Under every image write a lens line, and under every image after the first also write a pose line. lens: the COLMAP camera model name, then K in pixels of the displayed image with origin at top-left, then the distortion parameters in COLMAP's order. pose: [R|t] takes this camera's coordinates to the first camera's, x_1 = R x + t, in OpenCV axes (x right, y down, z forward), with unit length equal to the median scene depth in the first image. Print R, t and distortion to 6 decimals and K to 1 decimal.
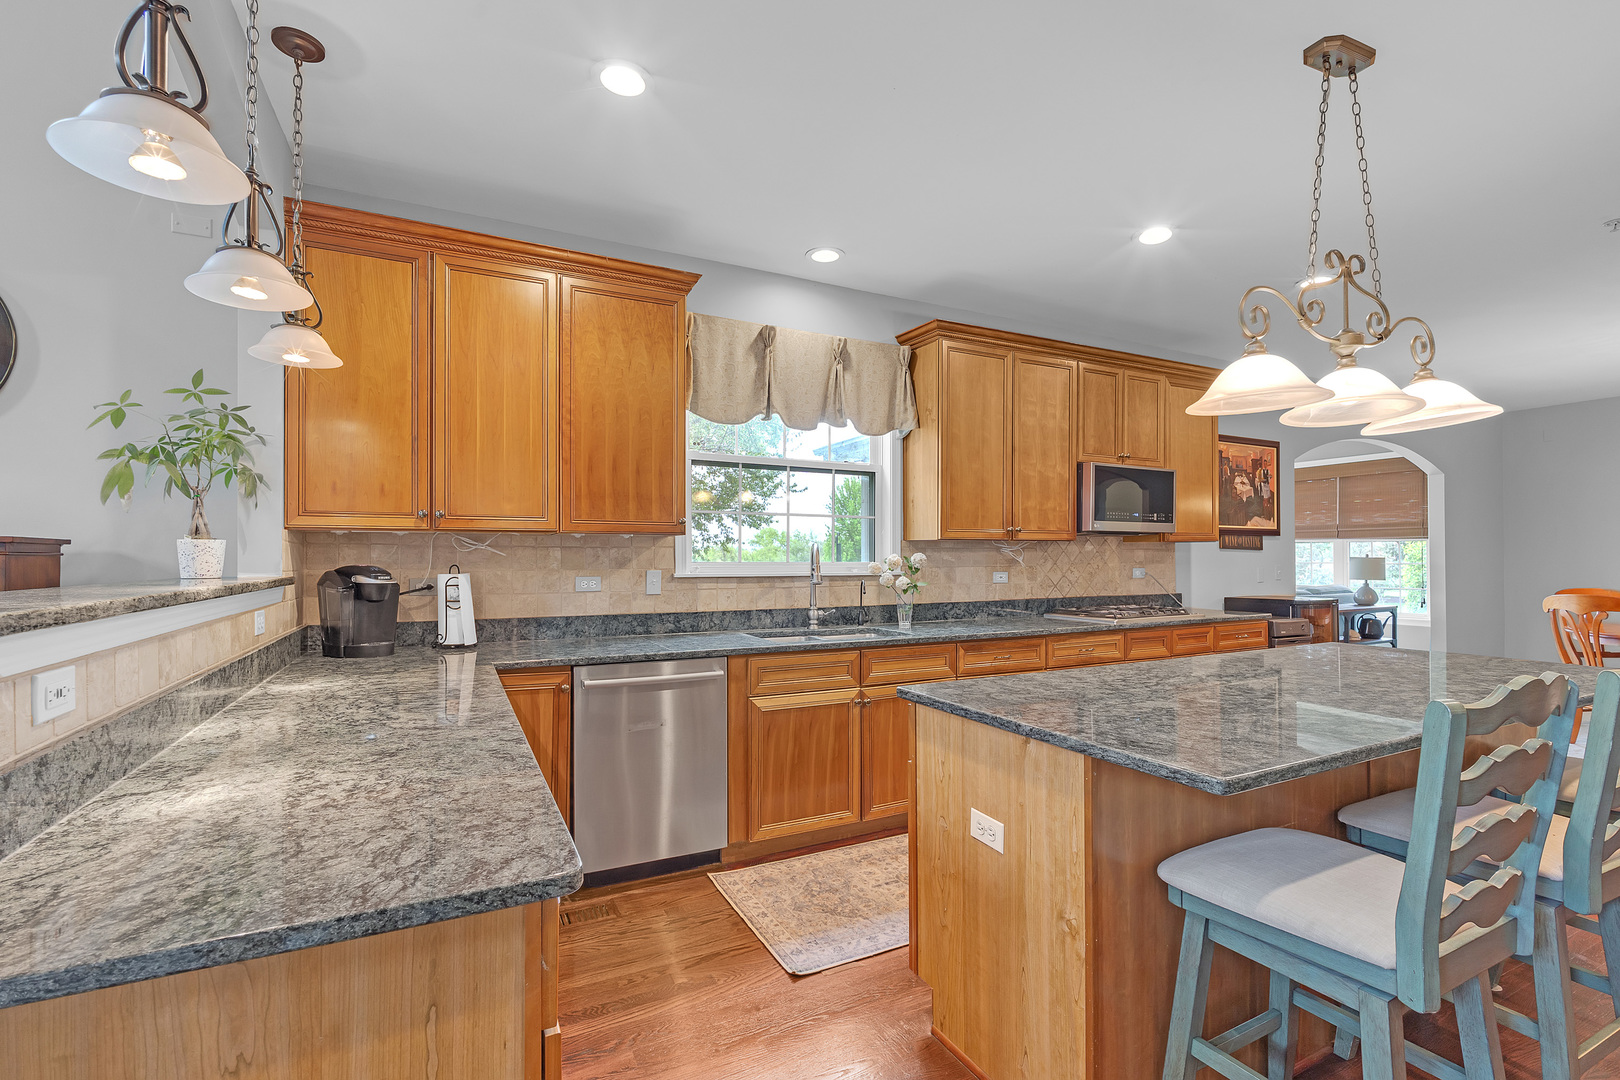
lens RADIAL K [[716.3, 0, 822.2], [0, 716.3, 551.2], [0, 0, 1]] dist [-0.000946, 0.000696]
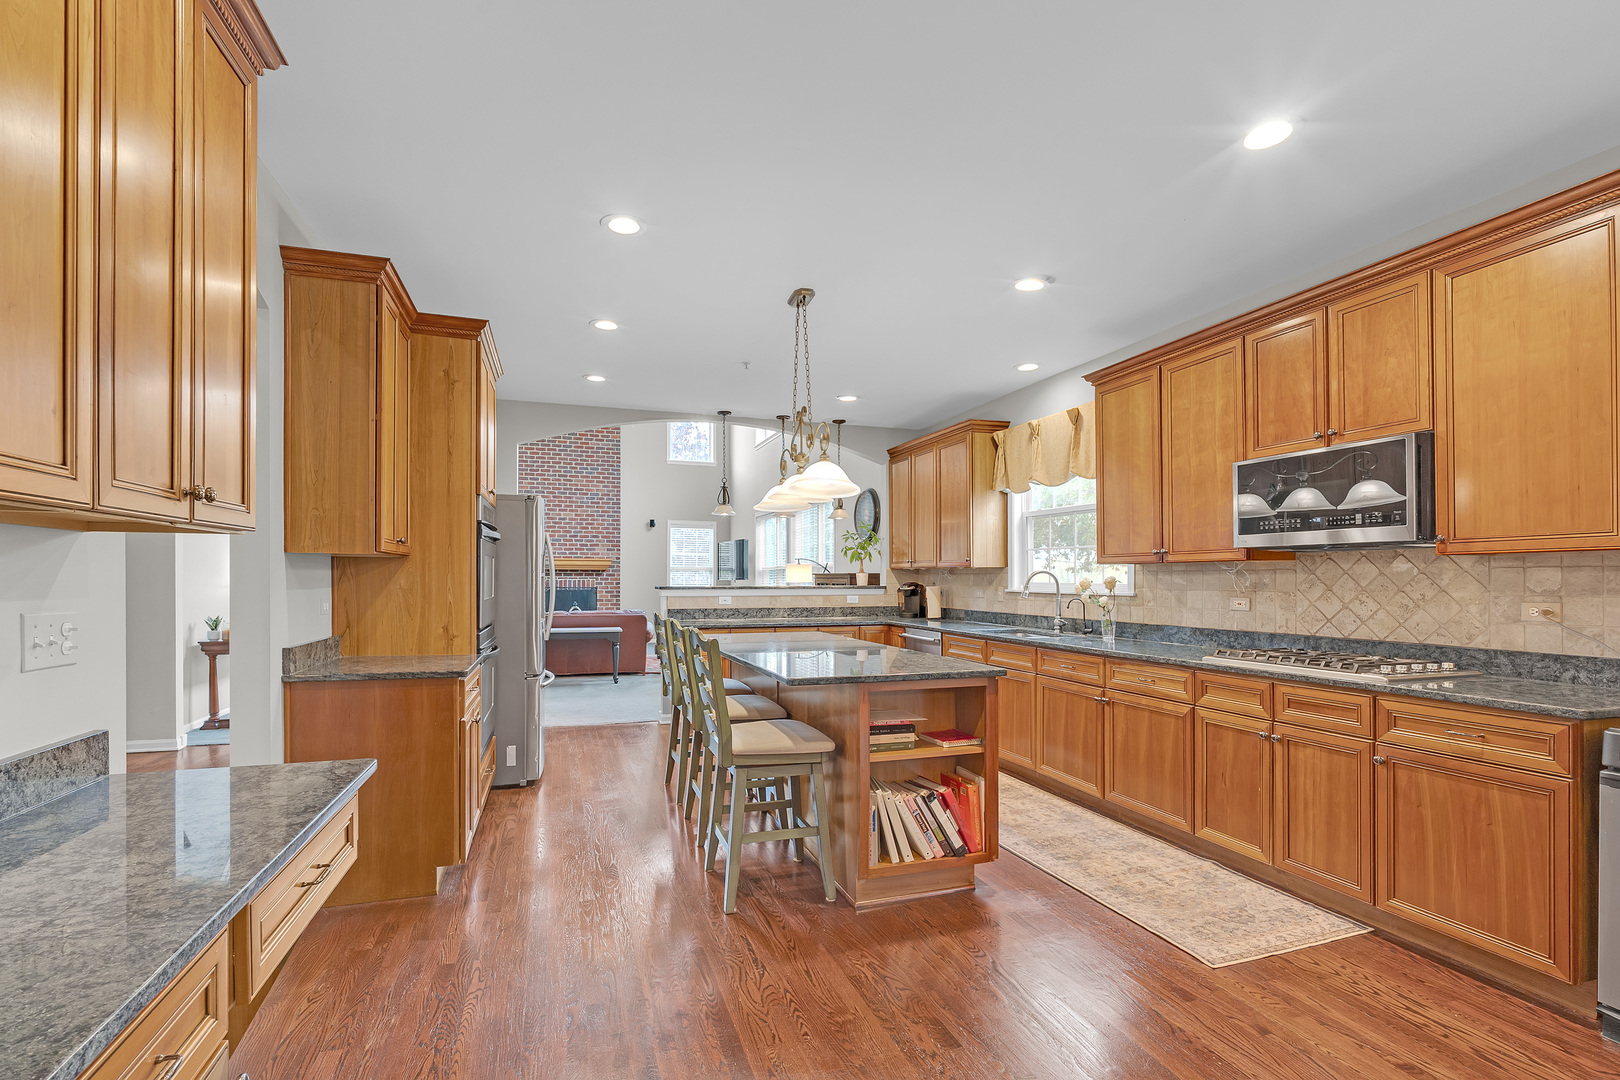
lens RADIAL K [[716.3, 0, 798.5], [0, 716.3, 578.2], [0, 0, 1]] dist [-0.000946, 0.000696]
pose [[-0.156834, -0.000388, -0.987625, 1.325952], [0.008095, 0.999966, -0.001678, 0.002877], [0.987592, -0.008258, -0.156825, 0.683686]]
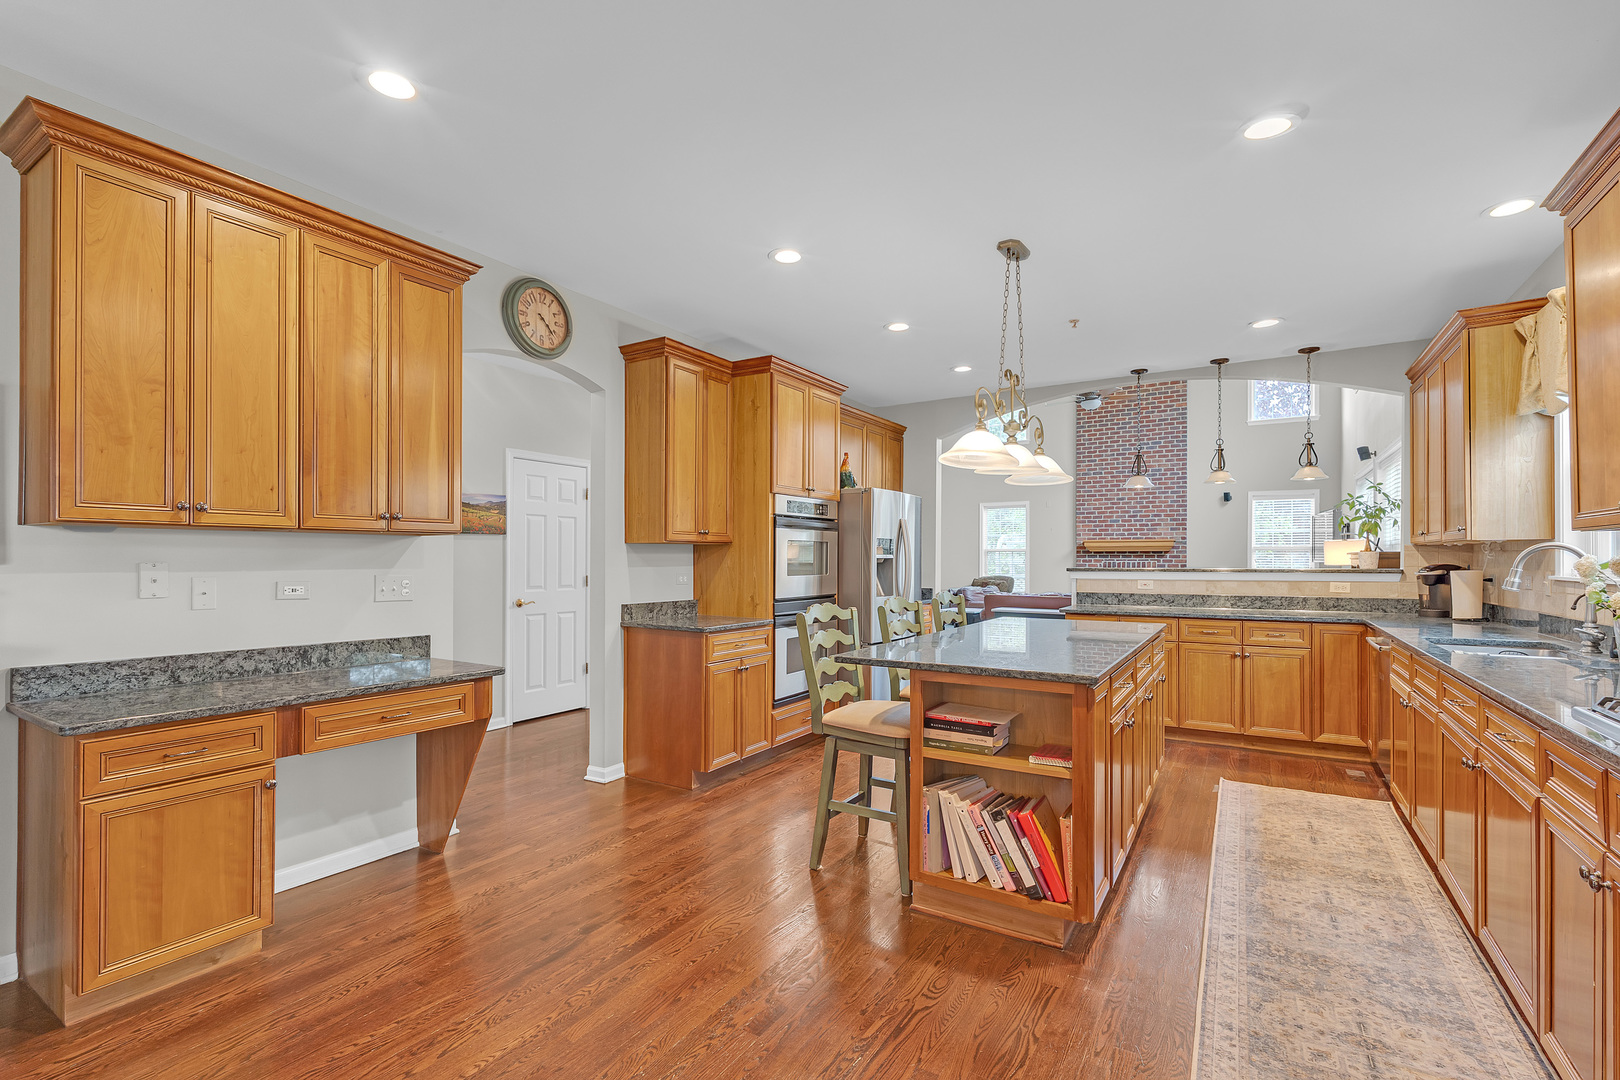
lens RADIAL K [[716.3, 0, 808.0], [0, 716.3, 555.2], [0, 0, 1]] dist [-0.000946, 0.000696]
pose [[-0.852737, -0.003378, -0.522330, 1.049993], [0.005591, 0.999863, -0.015593, 0.009662], [0.522311, -0.016216, -0.852601, 1.143377]]
